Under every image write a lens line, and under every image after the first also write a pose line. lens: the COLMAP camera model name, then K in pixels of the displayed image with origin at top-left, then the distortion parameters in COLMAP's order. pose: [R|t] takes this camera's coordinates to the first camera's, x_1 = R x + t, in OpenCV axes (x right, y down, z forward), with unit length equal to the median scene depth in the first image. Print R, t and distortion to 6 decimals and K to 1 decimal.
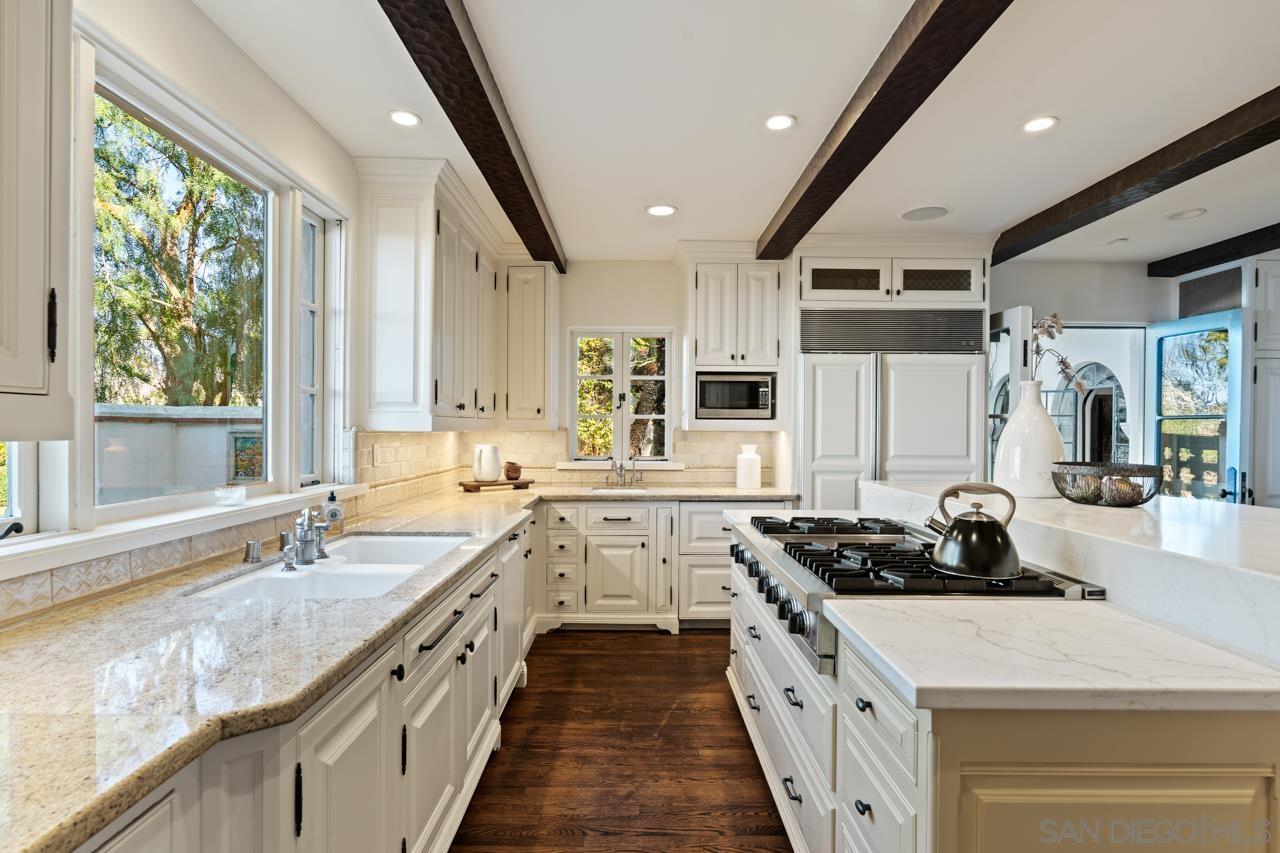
lens RADIAL K [[671.8, 0, 637.5], [0, 671.8, 429.5], [0, 0, 1]] dist [0.003908, -0.000016]
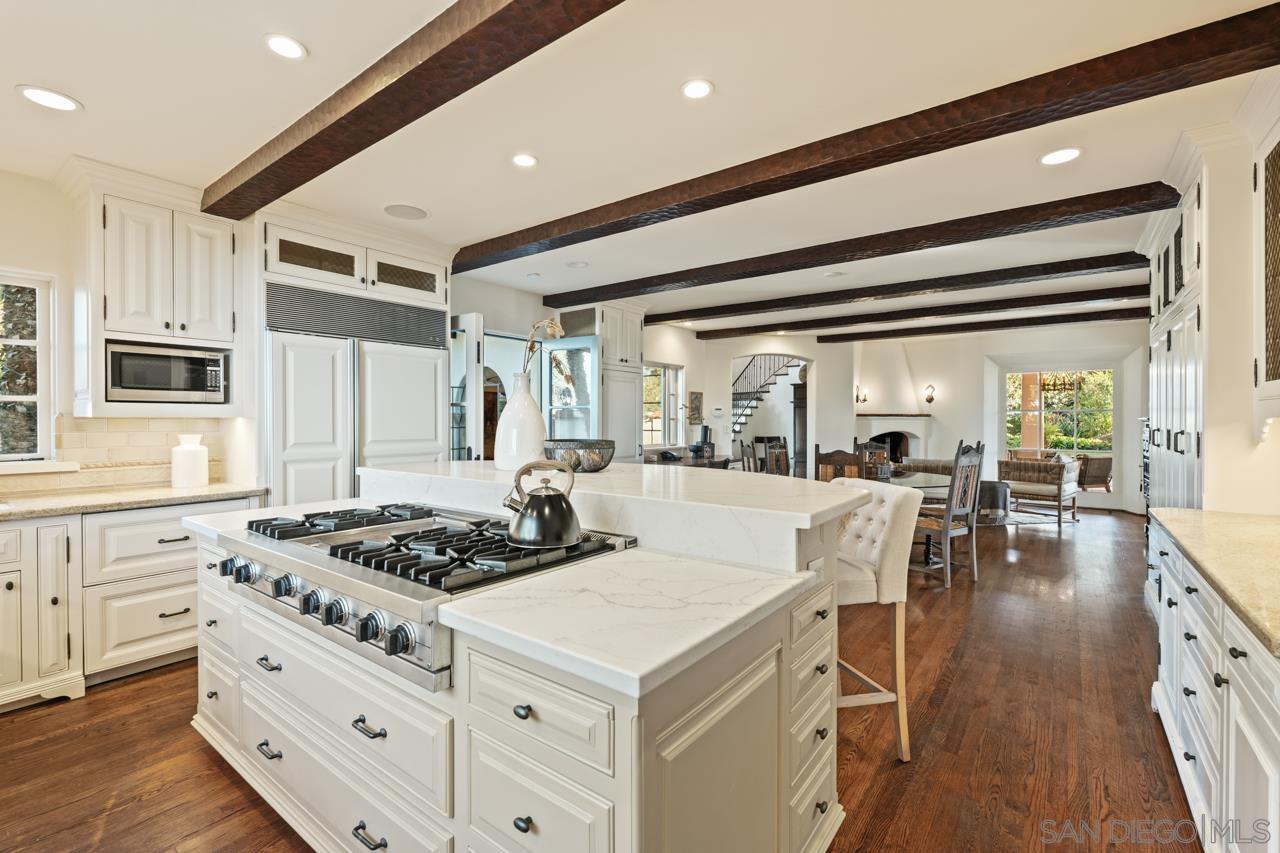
lens RADIAL K [[568.4, 0, 641.3], [0, 568.4, 423.4], [0, 0, 1]] dist [-0.003576, 0.000248]
pose [[0.602244, -0.010983, 0.798236, -0.062377], [0.004741, 0.999937, 0.010181, 0.005130], [-0.798298, -0.002347, 0.602259, 0.148424]]
